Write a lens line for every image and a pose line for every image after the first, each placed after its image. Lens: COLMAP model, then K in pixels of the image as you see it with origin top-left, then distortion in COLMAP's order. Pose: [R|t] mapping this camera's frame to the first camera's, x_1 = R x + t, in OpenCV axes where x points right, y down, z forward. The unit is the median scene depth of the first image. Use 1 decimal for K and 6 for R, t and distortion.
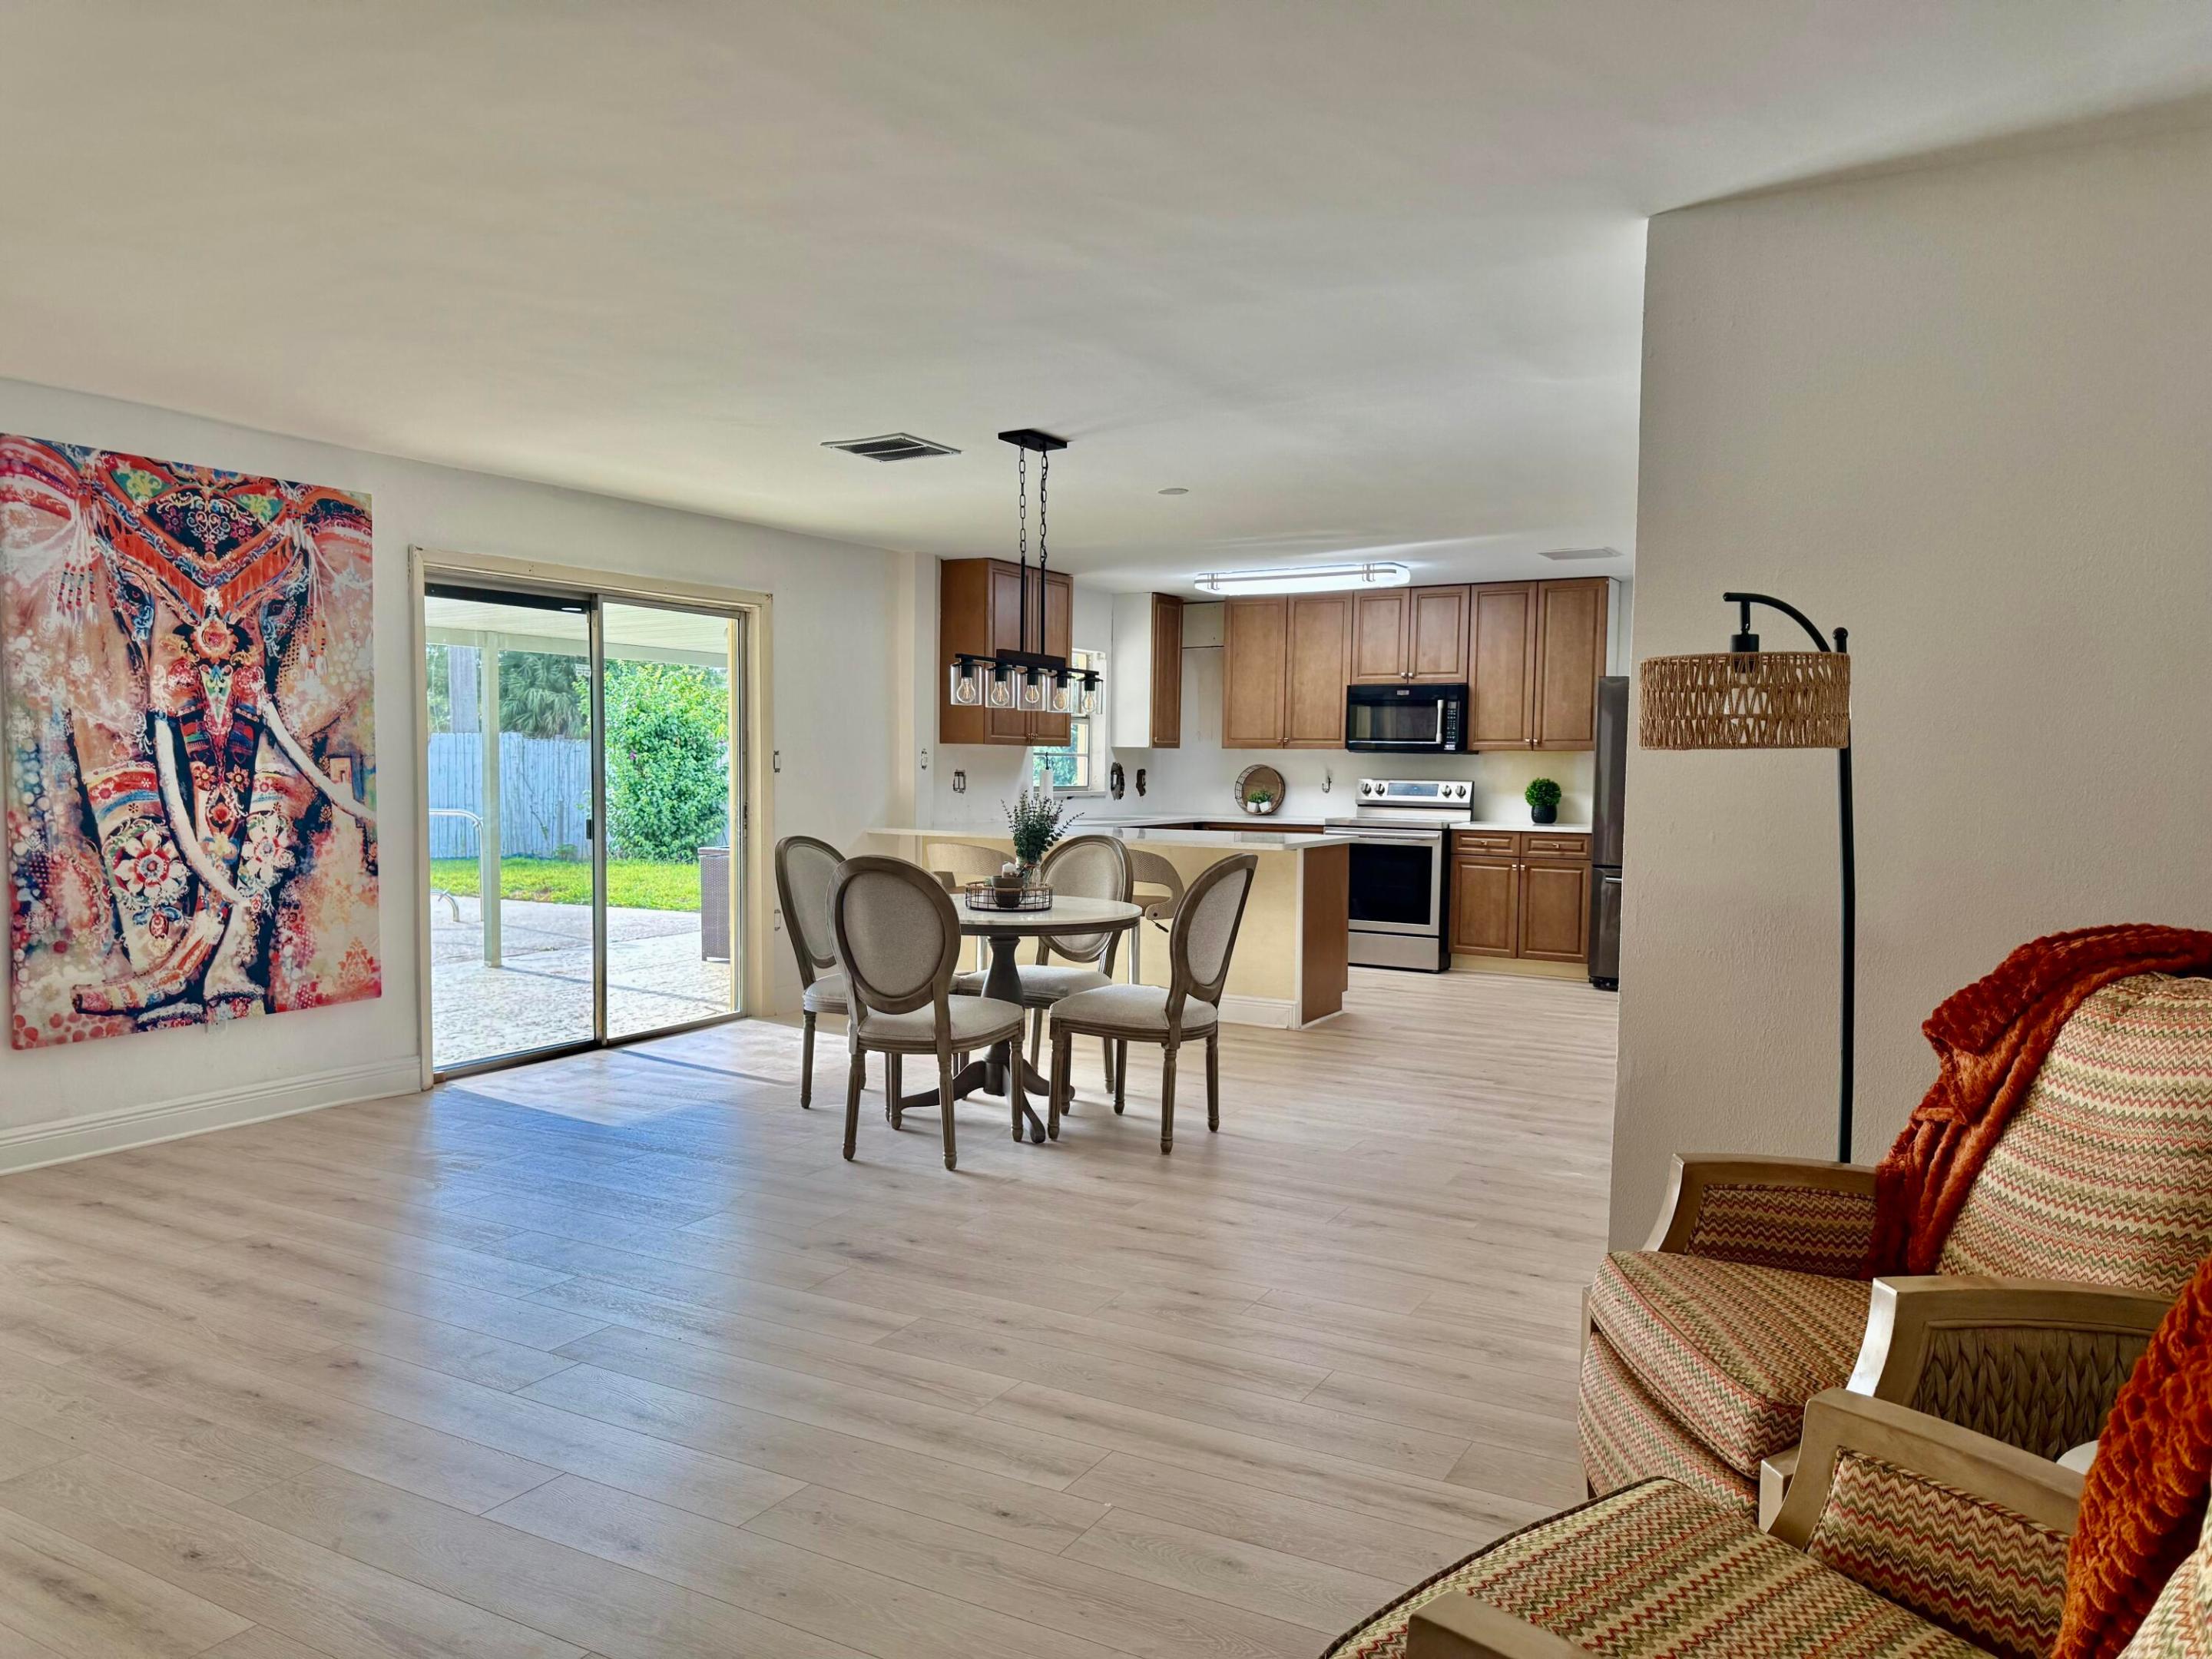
lens RADIAL K [[1560.0, 0, 1104.9], [0, 1560.0, 842.5], [0, 0, 1]] dist [0.070105, -0.090282]
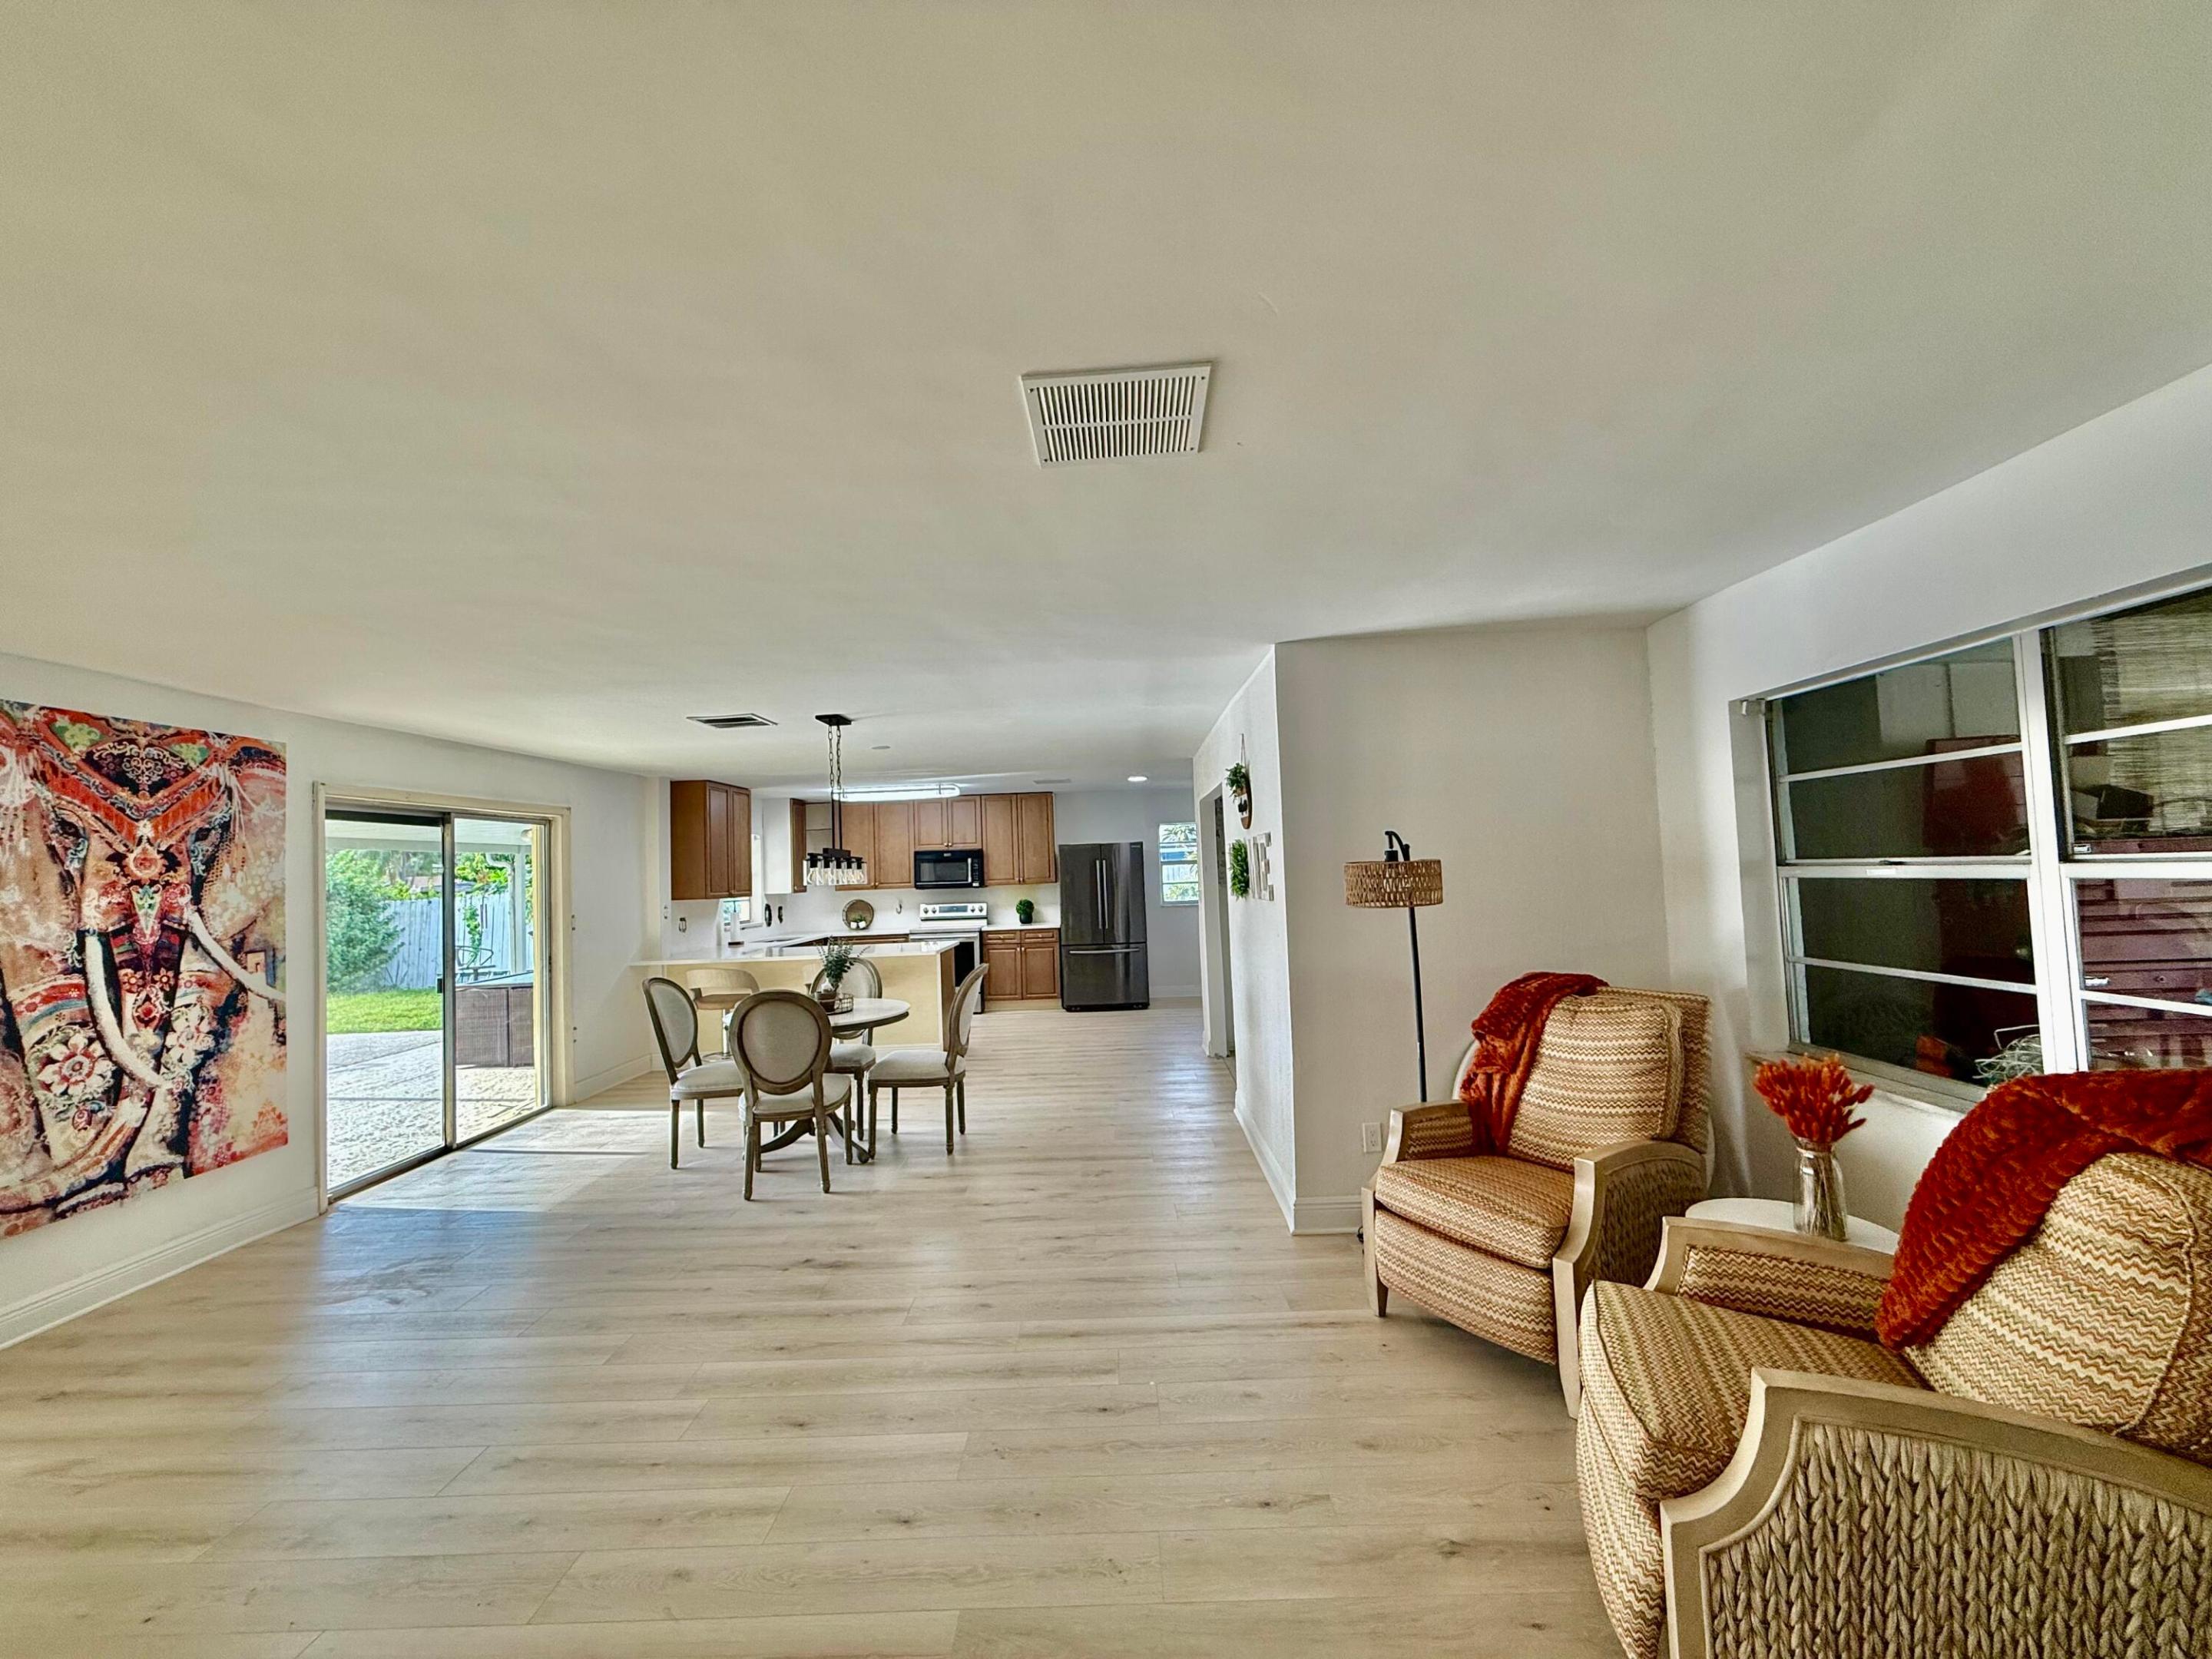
lens RADIAL K [[885.1, 0, 1102.7], [0, 885.1, 831.5], [0, 0, 1]] dist [0.000170, 0.001004]
pose [[0.878811, -0.023089, 0.476612, -0.242382], [0.073553, 0.993446, -0.087495, -0.040494], [-0.471468, 0.111948, 0.874749, 0.074242]]
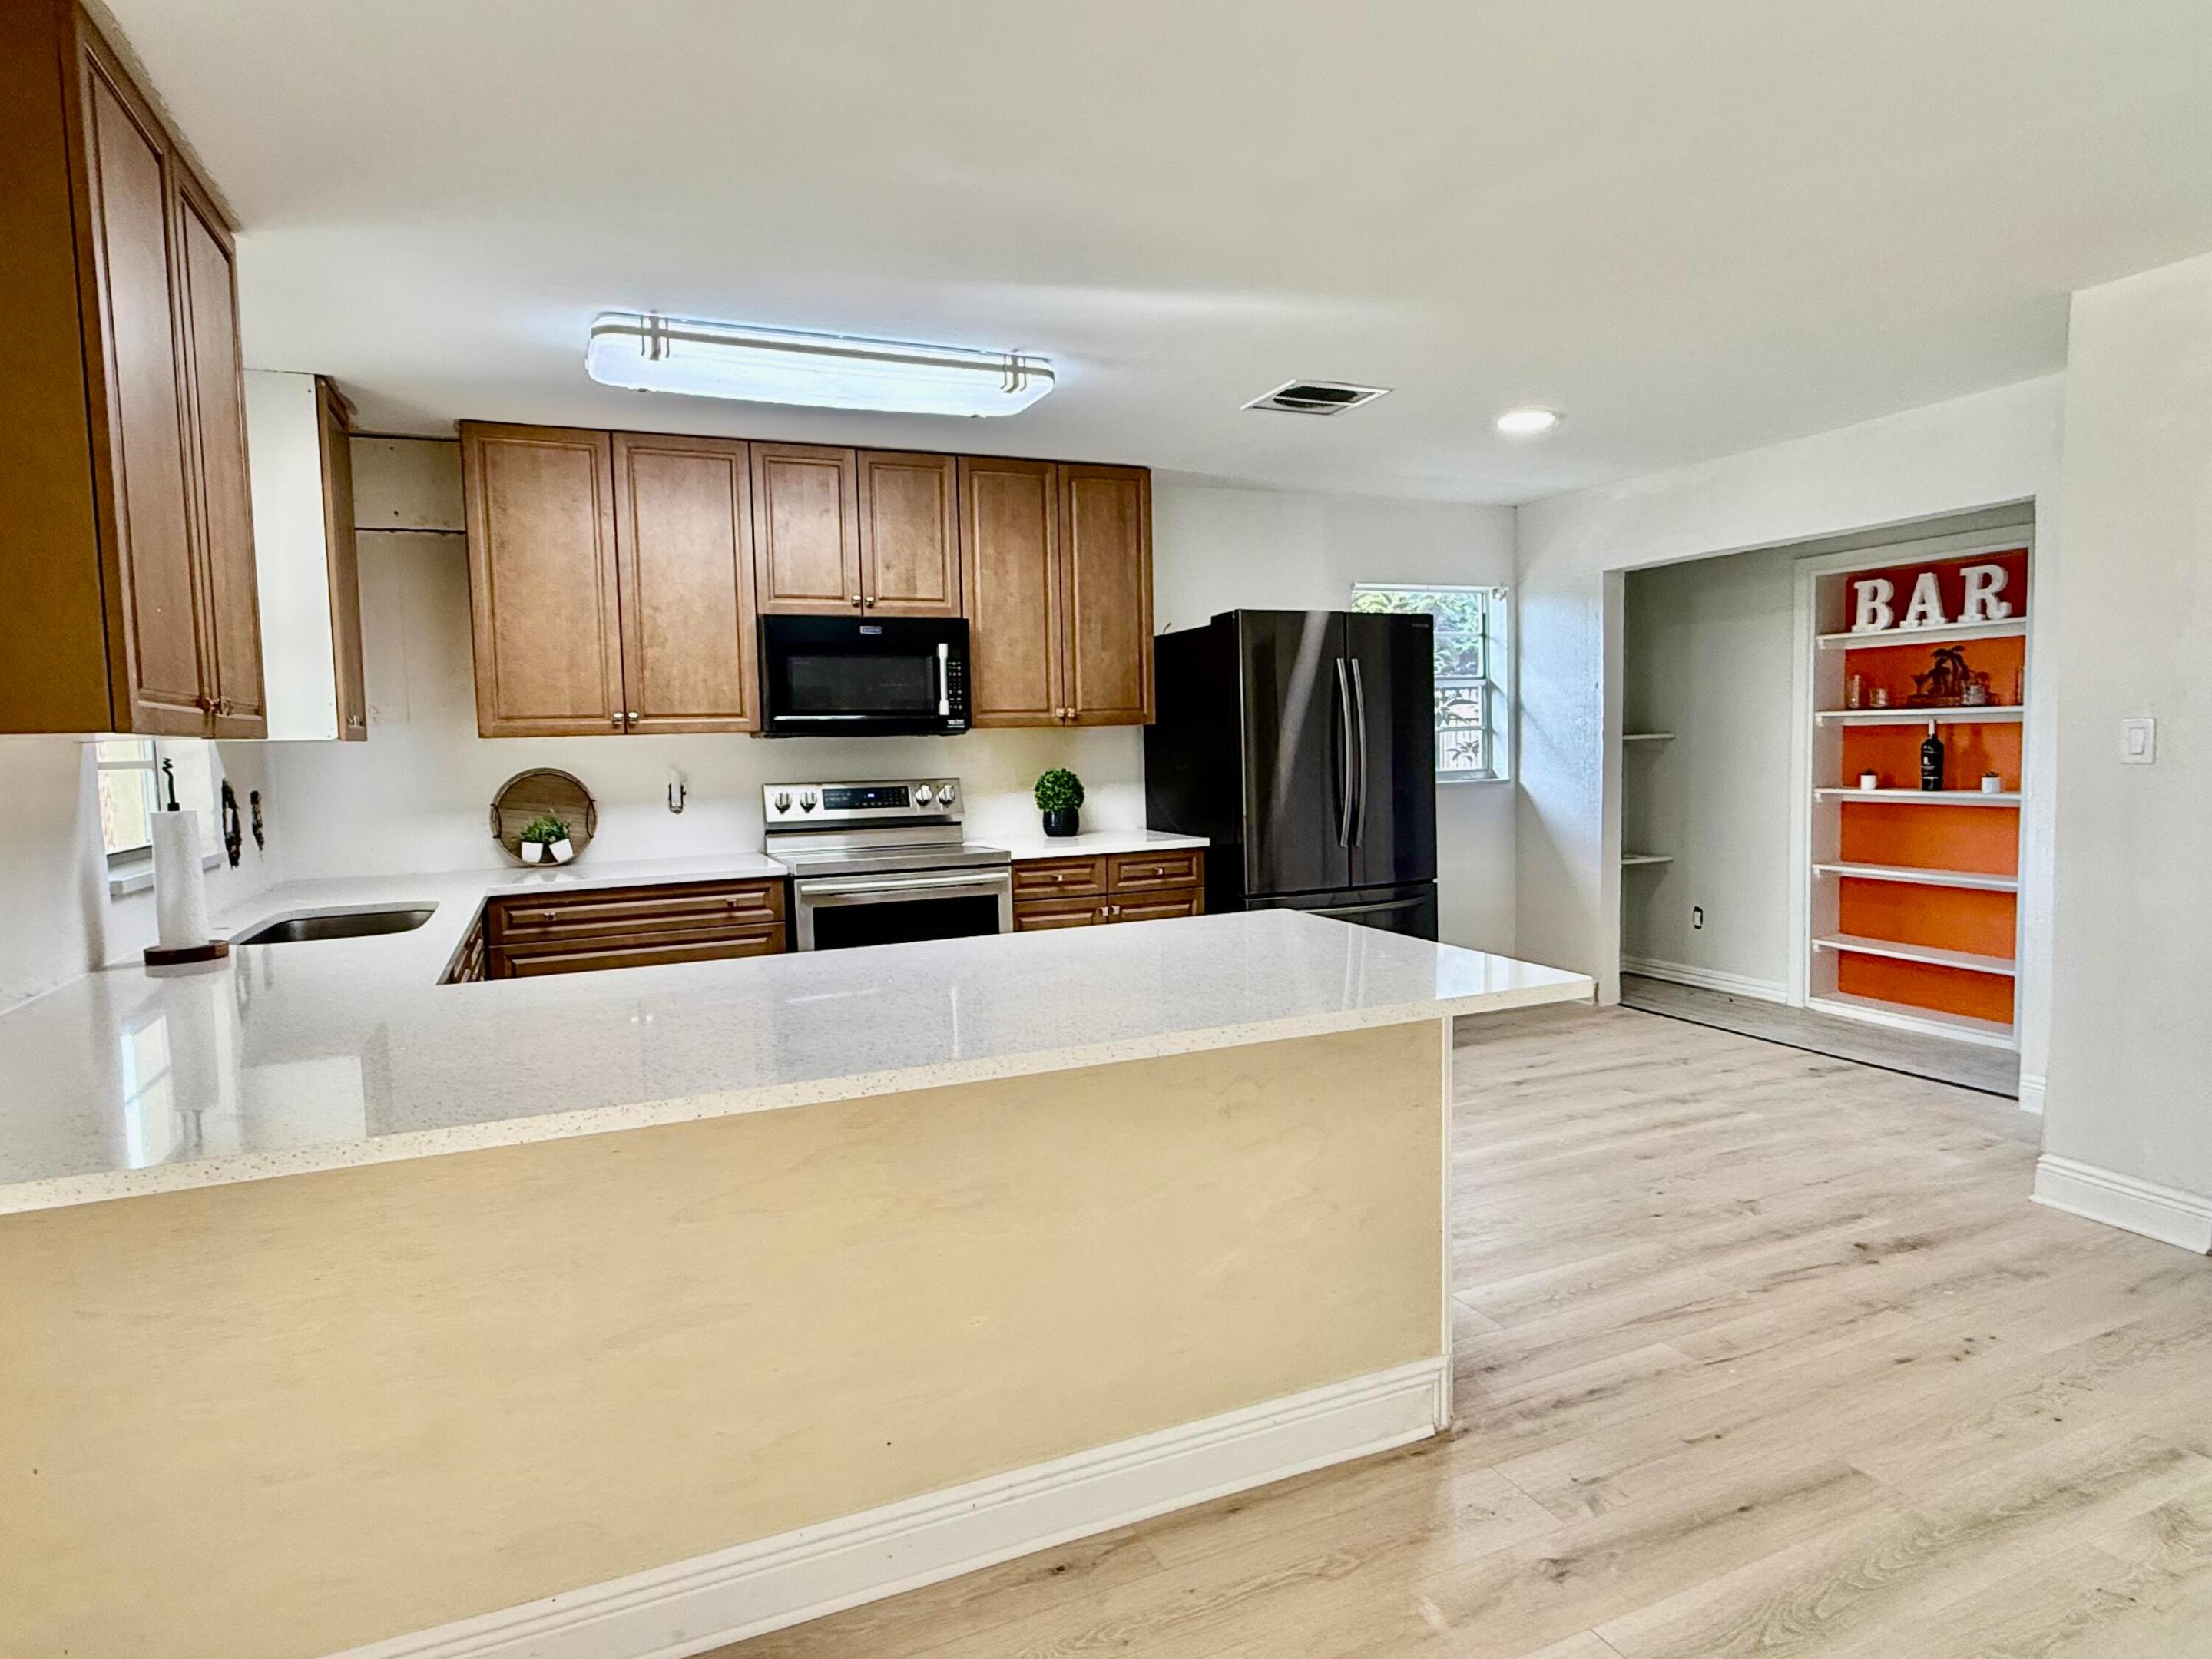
lens RADIAL K [[1237.1, 0, 1086.0], [0, 1237.1, 833.8], [0, 0, 1]] dist [-0.003017, 0.000508]
pose [[0.608219, -0.089198, 0.788742, -0.232770], [0.075921, 0.995648, 0.054053, -0.074611], [-0.790130, 0.027006, 0.612344, 1.226024]]
